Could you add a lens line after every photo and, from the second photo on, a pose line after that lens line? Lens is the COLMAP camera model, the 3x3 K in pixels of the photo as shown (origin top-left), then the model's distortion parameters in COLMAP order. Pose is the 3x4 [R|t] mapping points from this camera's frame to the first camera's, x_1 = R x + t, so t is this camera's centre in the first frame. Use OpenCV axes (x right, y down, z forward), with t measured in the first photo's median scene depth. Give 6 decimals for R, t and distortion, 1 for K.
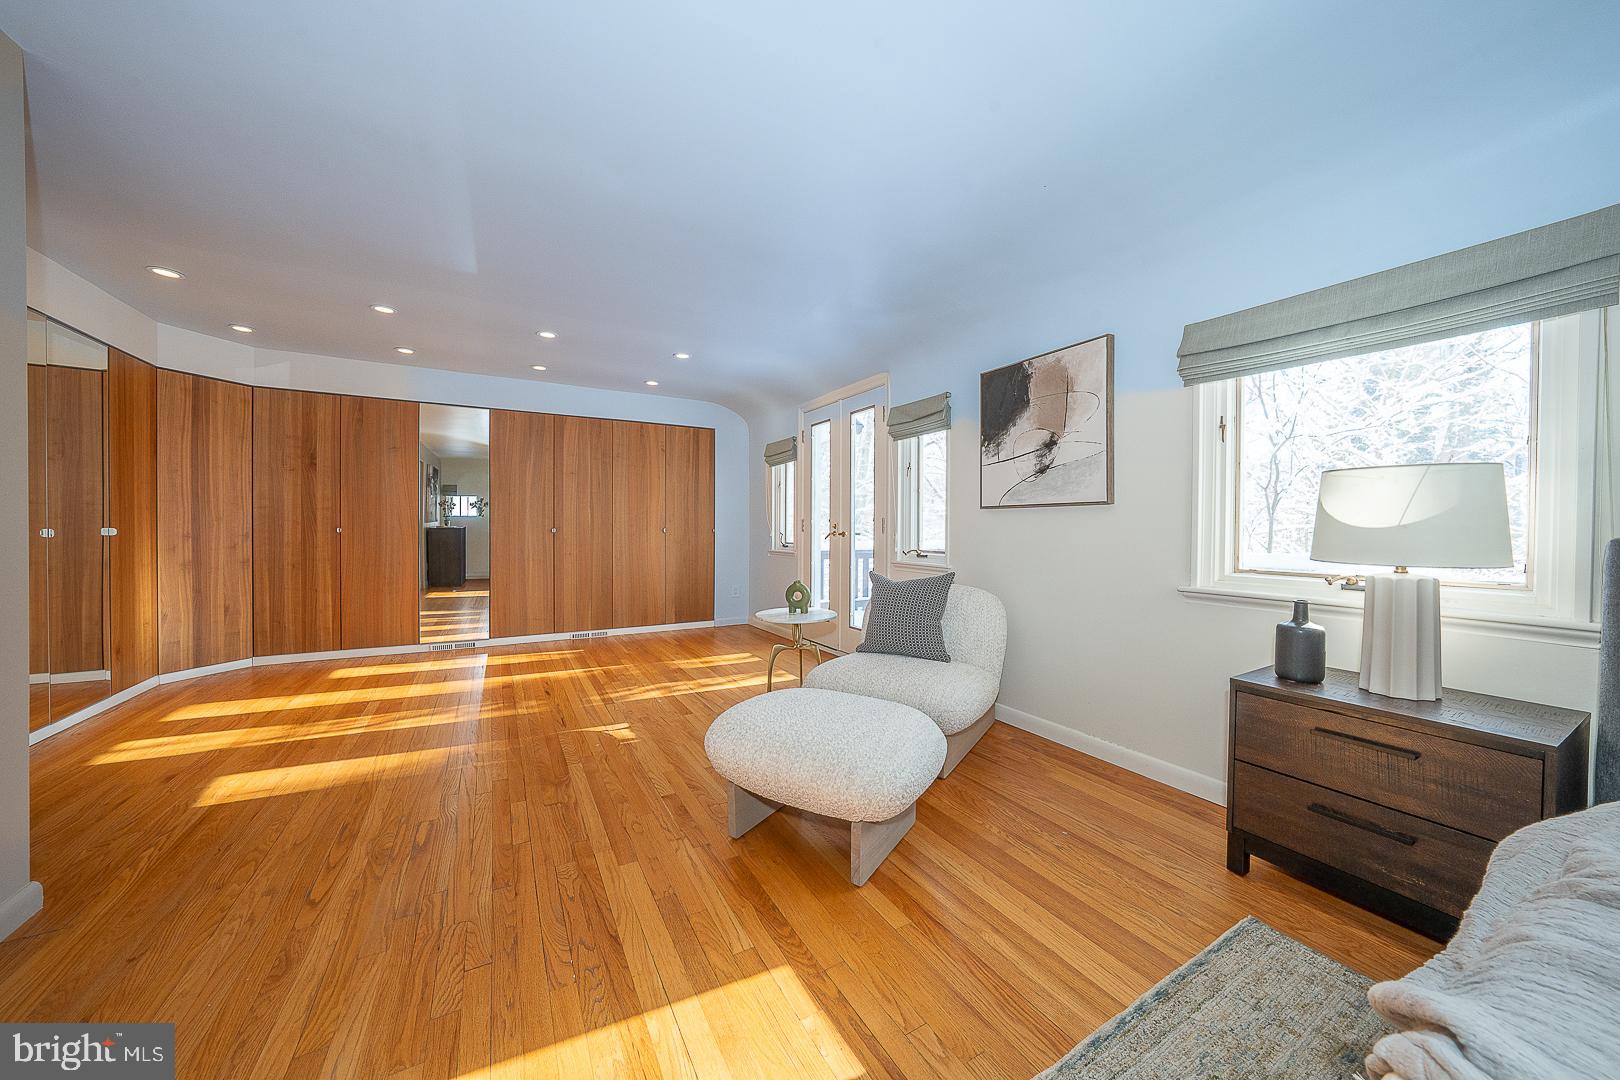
lens RADIAL K [[558.8, 0, 810.1], [0, 558.8, 533.1], [0, 0, 1]] dist [-0.009682, 0.000239]
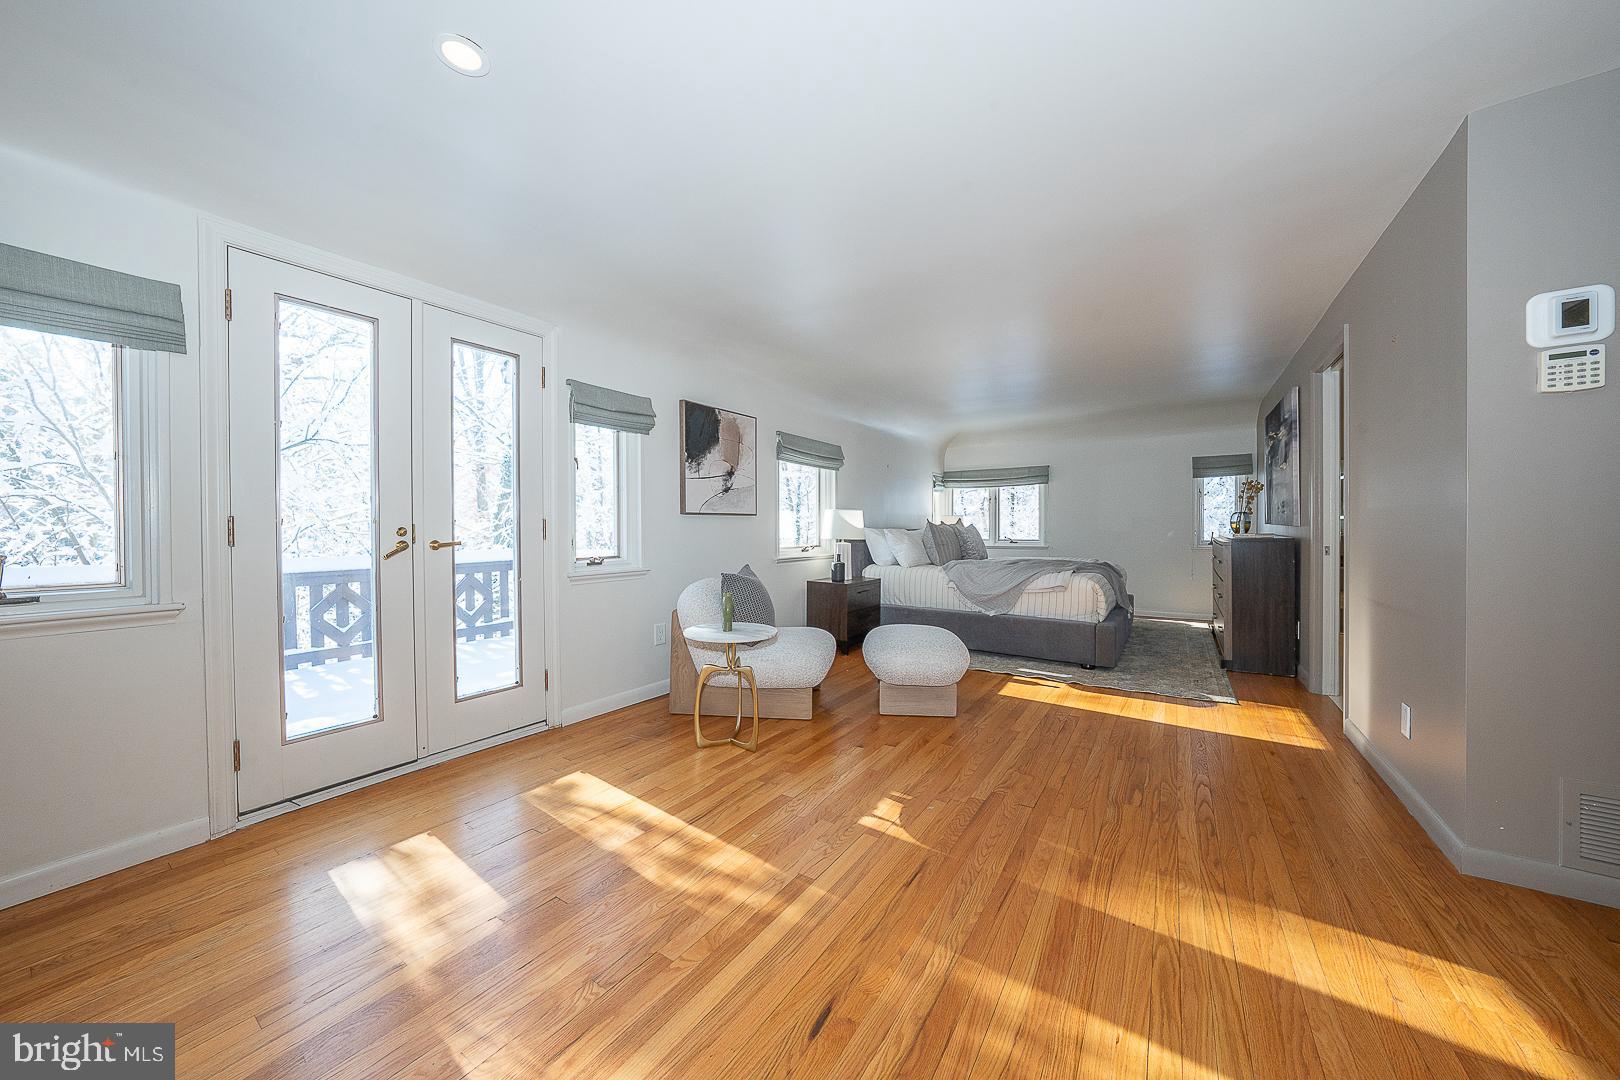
lens RADIAL K [[558.8, 0, 810.1], [0, 558.8, 533.1], [0, 0, 1]] dist [-0.009682, 0.000239]
pose [[-0.455650, -0.010985, 0.890091, -0.944944], [0.013686, 0.999719, 0.019344, -0.024685], [-0.890054, 0.020996, -0.455372, 1.419569]]
